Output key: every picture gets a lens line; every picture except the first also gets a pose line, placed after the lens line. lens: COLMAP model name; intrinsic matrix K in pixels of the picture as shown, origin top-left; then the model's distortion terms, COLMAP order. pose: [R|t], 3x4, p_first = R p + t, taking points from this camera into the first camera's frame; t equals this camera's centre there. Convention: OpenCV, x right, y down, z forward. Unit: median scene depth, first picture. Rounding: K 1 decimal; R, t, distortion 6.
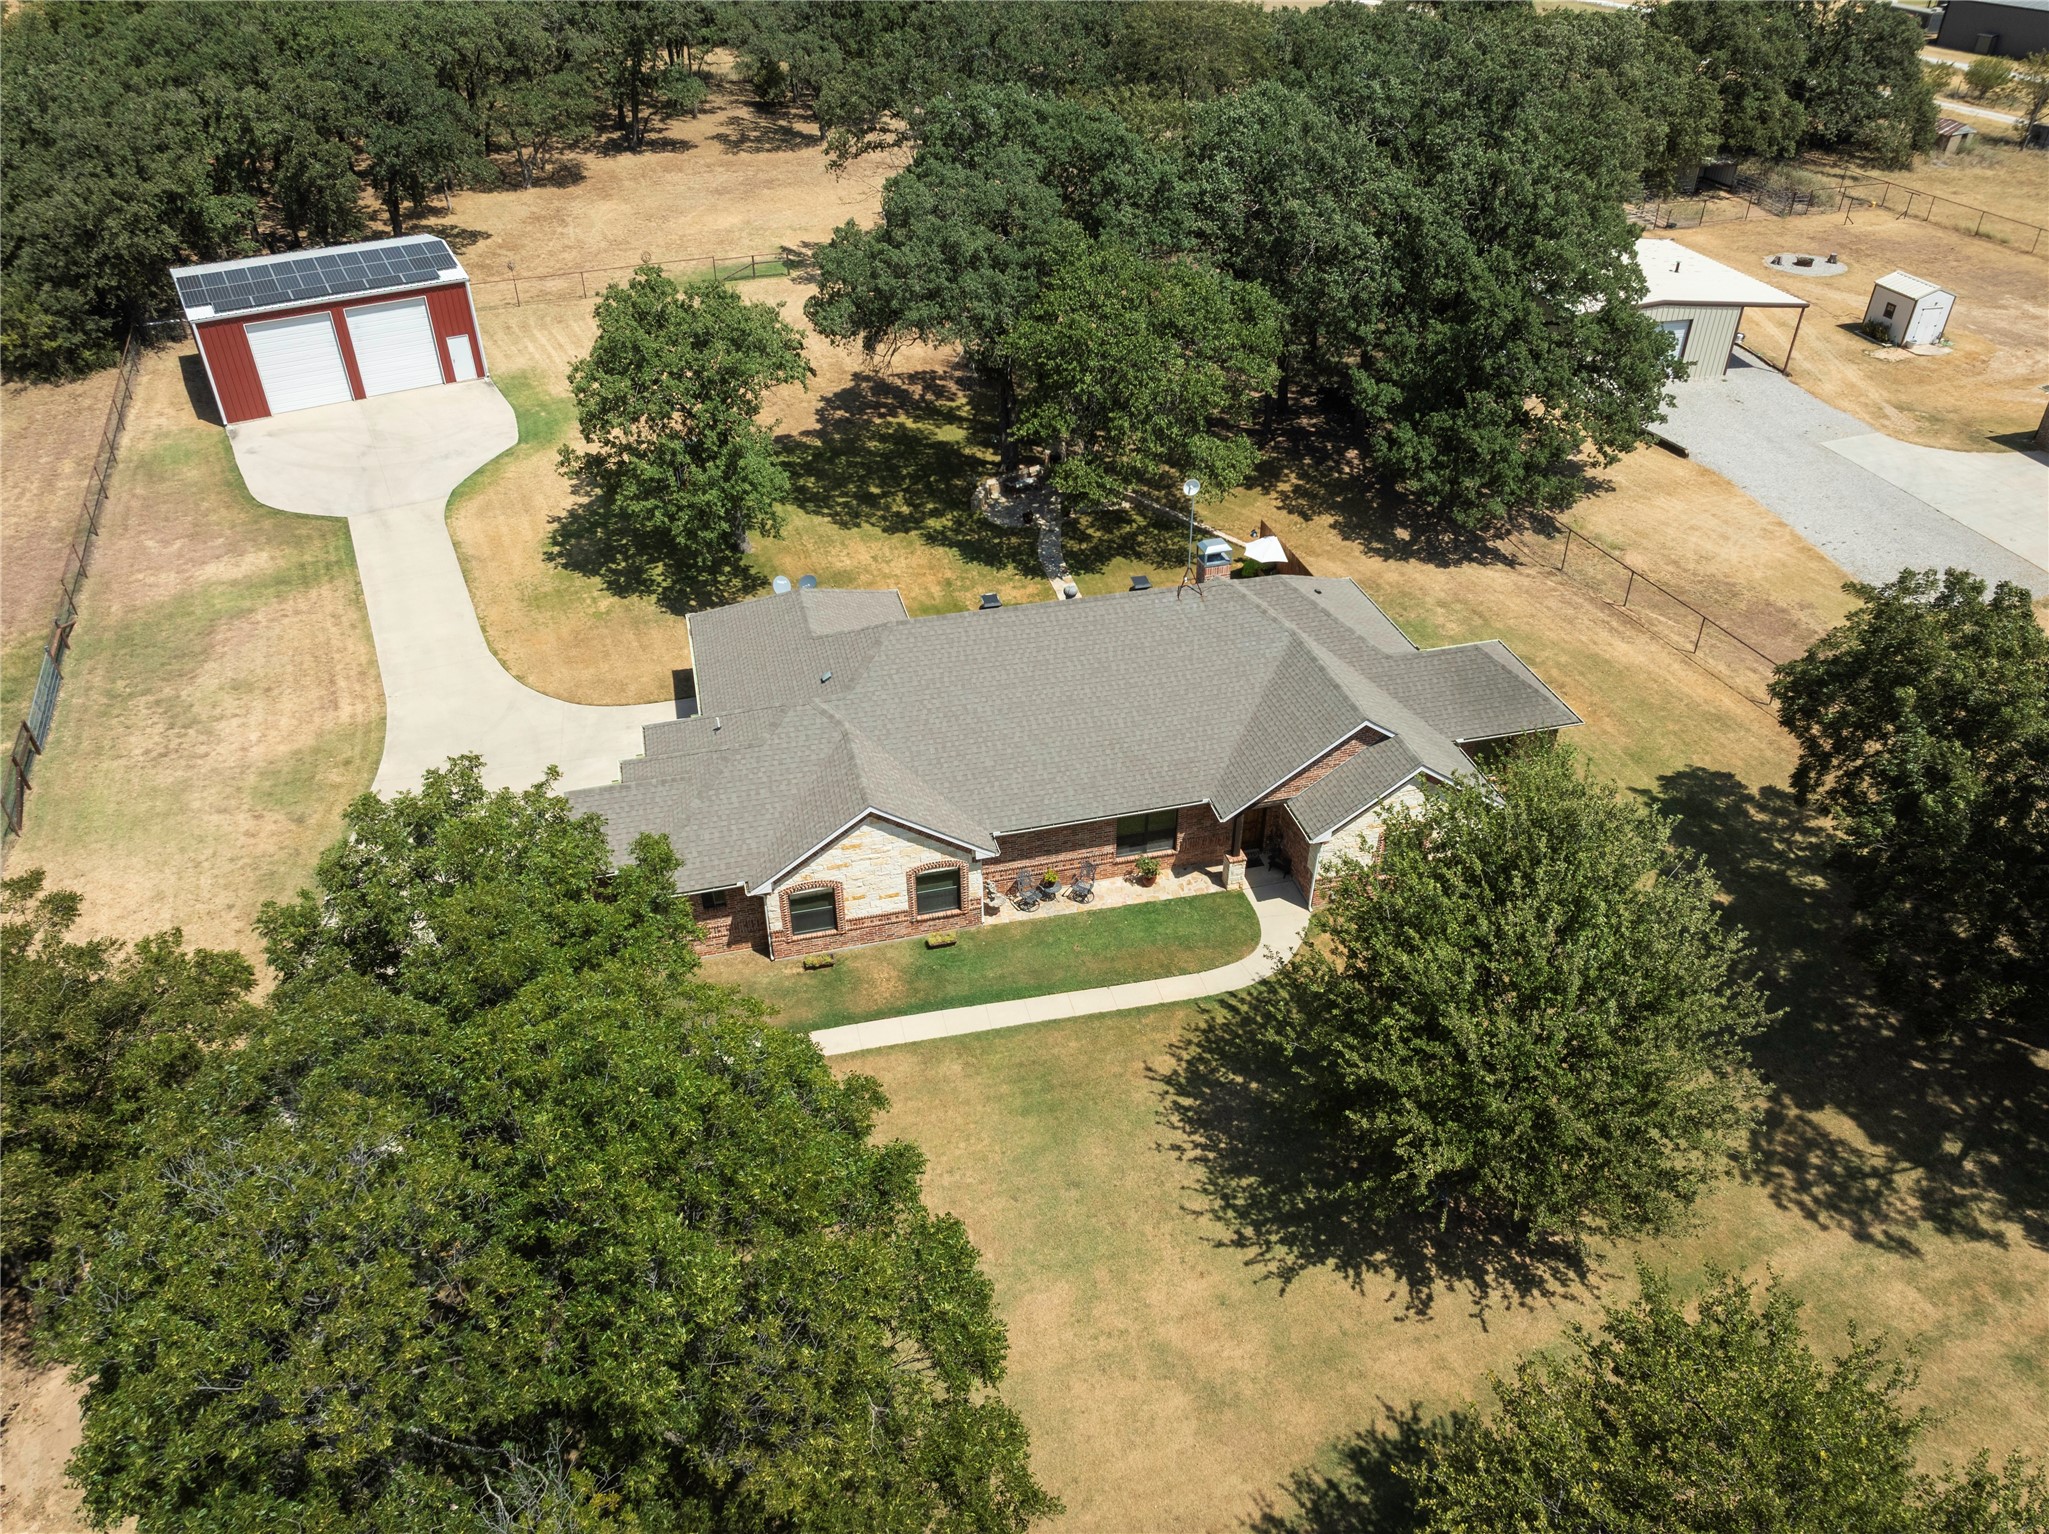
lens RADIAL K [[1438.0, 0, 1064.3], [0, 1438.0, 762.3], [0, 0, 1]] dist [-0.002560, -0.041338]
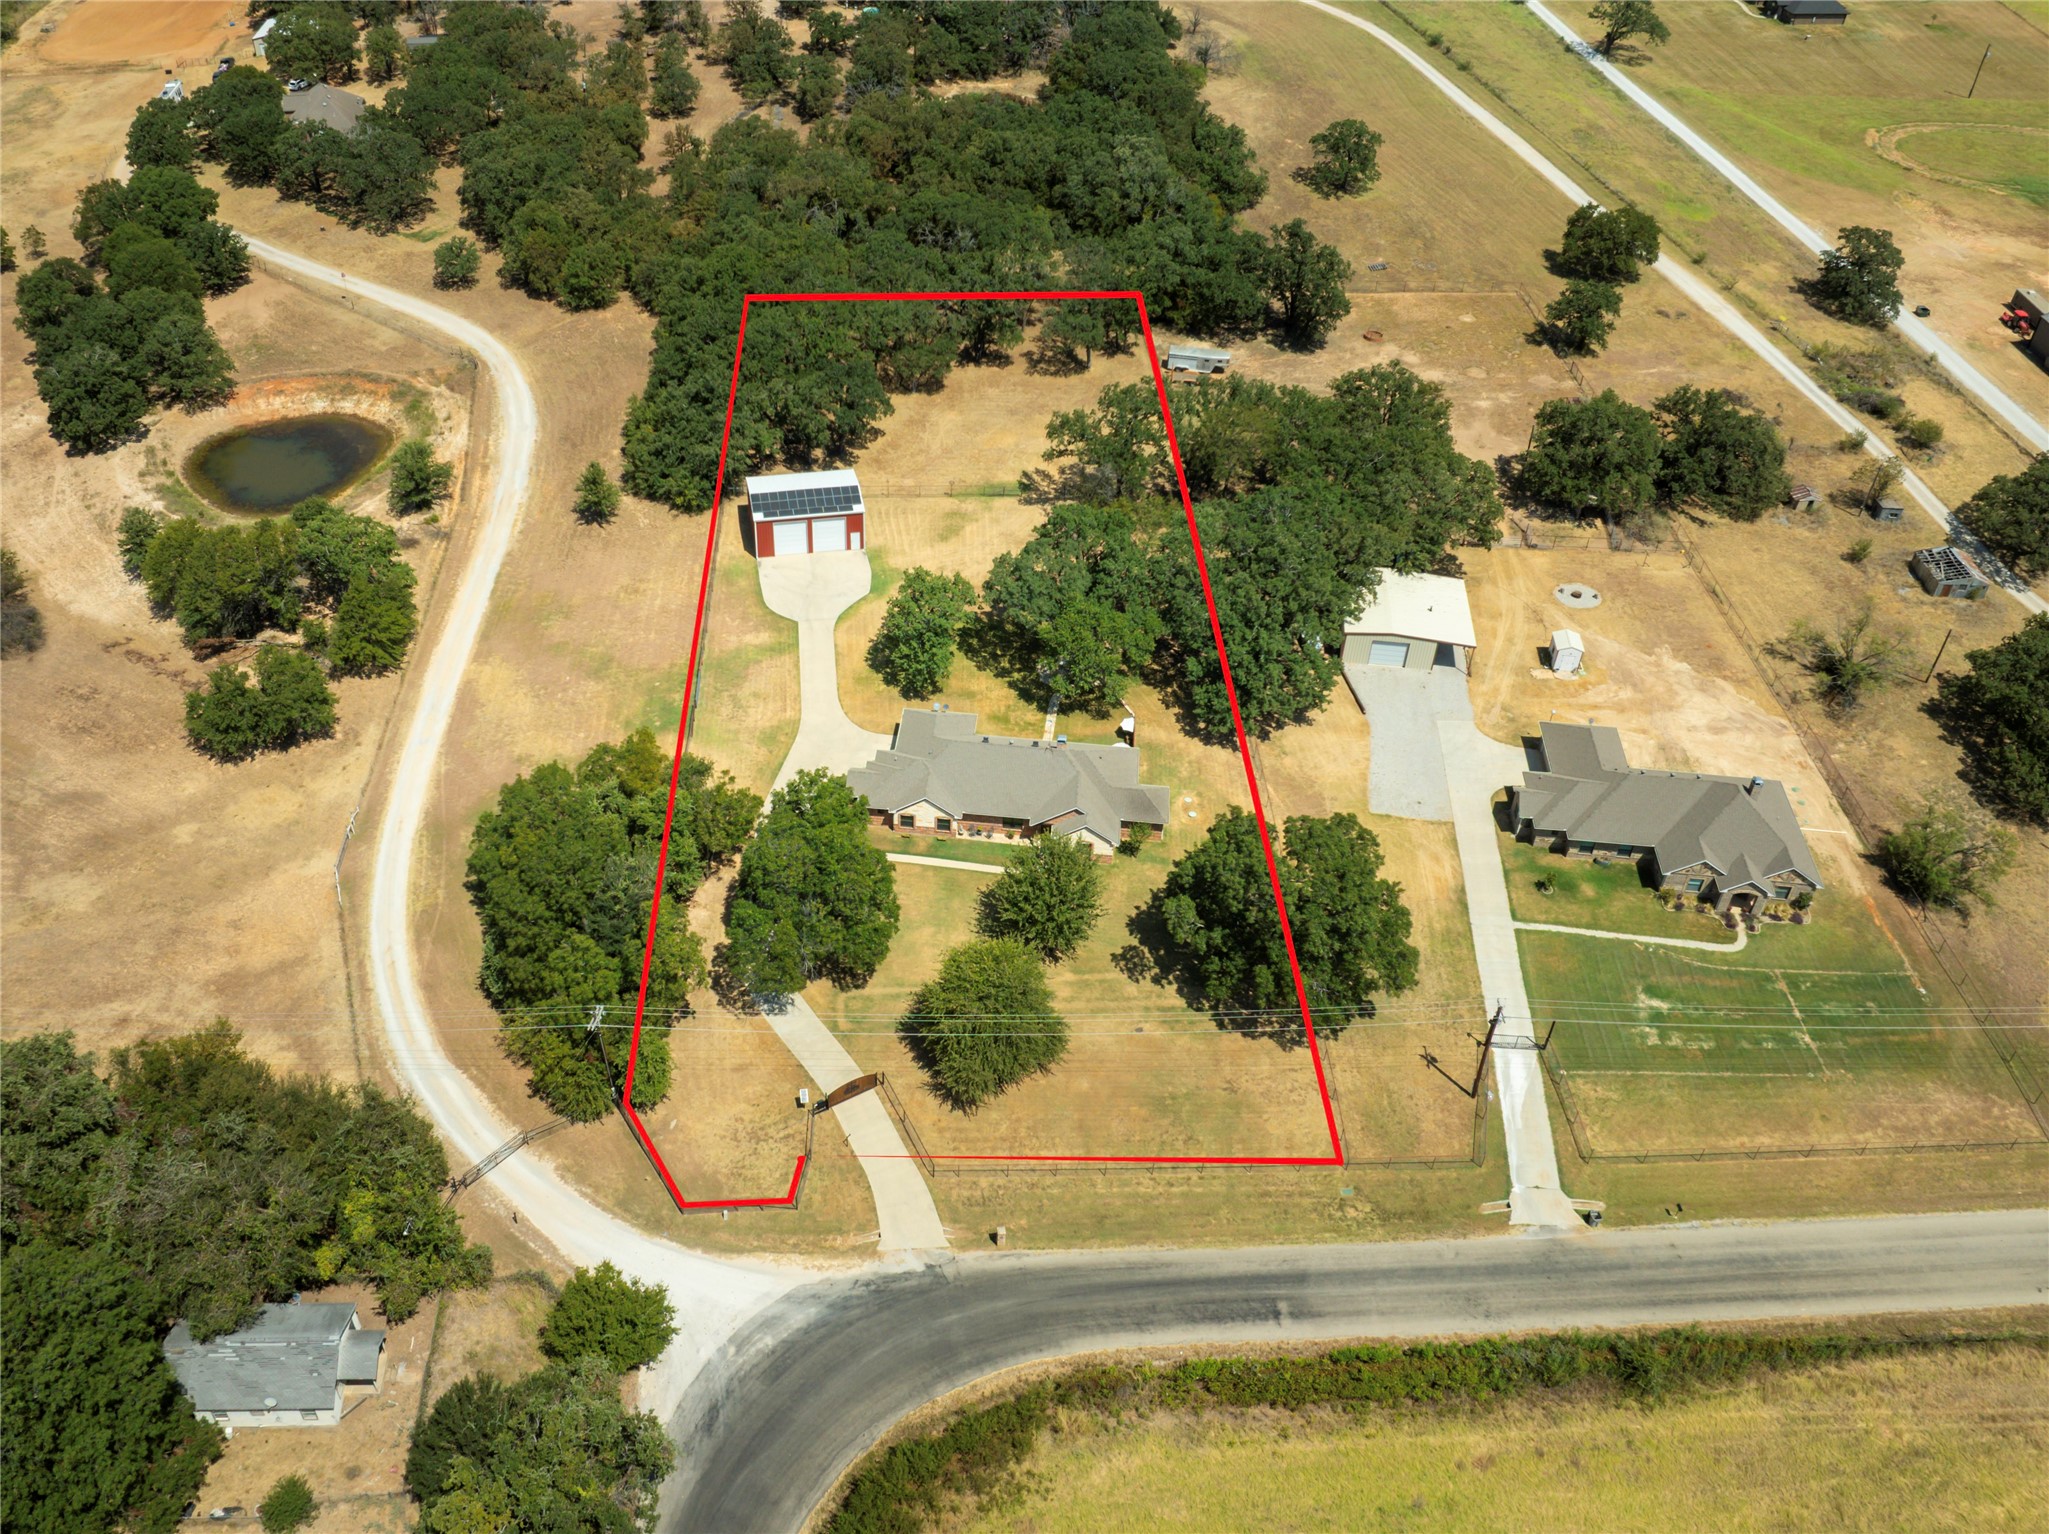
lens RADIAL K [[1429.3, 0, 1024.5], [0, 1429.3, 767.0], [0, 0, 1]] dist [0.002148, 0.000166]
pose [[0.945872, 0.247017, -0.210498, 0.492996], [-0.230639, 0.967940, 0.099488, -0.270007], [0.228325, -0.045554, 0.972519, -1.427318]]
